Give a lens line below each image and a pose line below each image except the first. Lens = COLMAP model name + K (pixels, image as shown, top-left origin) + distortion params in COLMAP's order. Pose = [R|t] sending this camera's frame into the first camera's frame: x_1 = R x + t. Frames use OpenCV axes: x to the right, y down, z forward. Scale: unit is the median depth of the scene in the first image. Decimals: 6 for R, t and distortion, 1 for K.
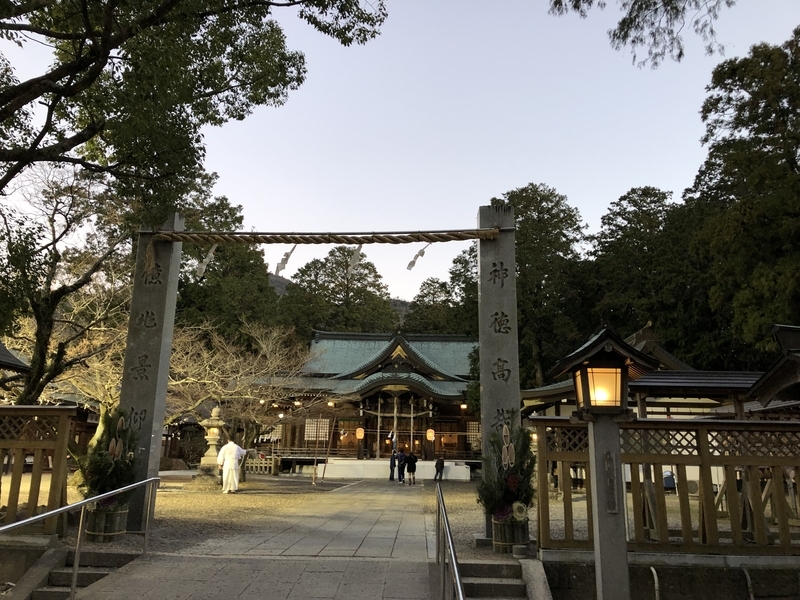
lens RADIAL K [[662.4, 0, 400.0], [0, 662.4, 300.0], [0, 0, 1]] dist [0.102632, 0.000922]
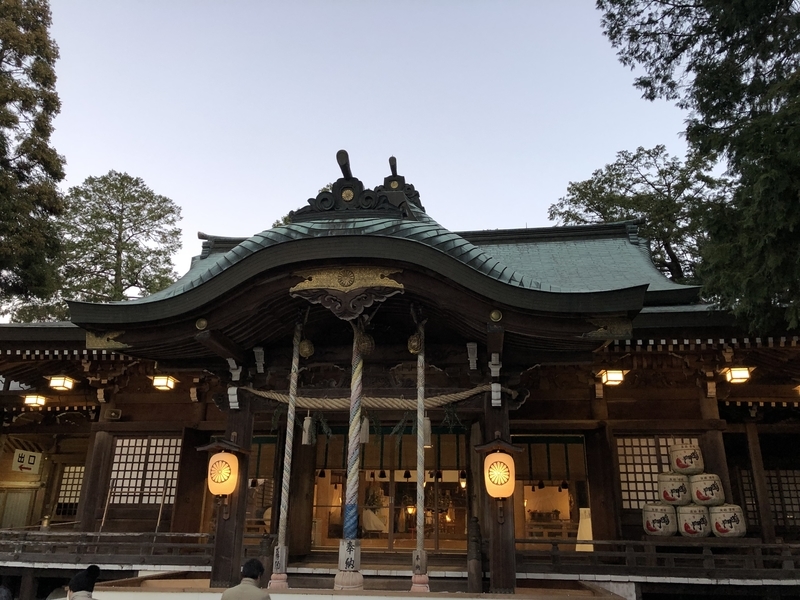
lens RADIAL K [[650.9, 0, 400.0], [0, 650.9, 300.0], [0, 0, 1]] dist [0.003181, -0.003184]
pose [[0.995943, -0.037824, -0.081654, 0.031716], [0.028850, 0.993687, -0.108417, 0.163152], [0.085240, 0.105621, 0.990746, 0.753227]]
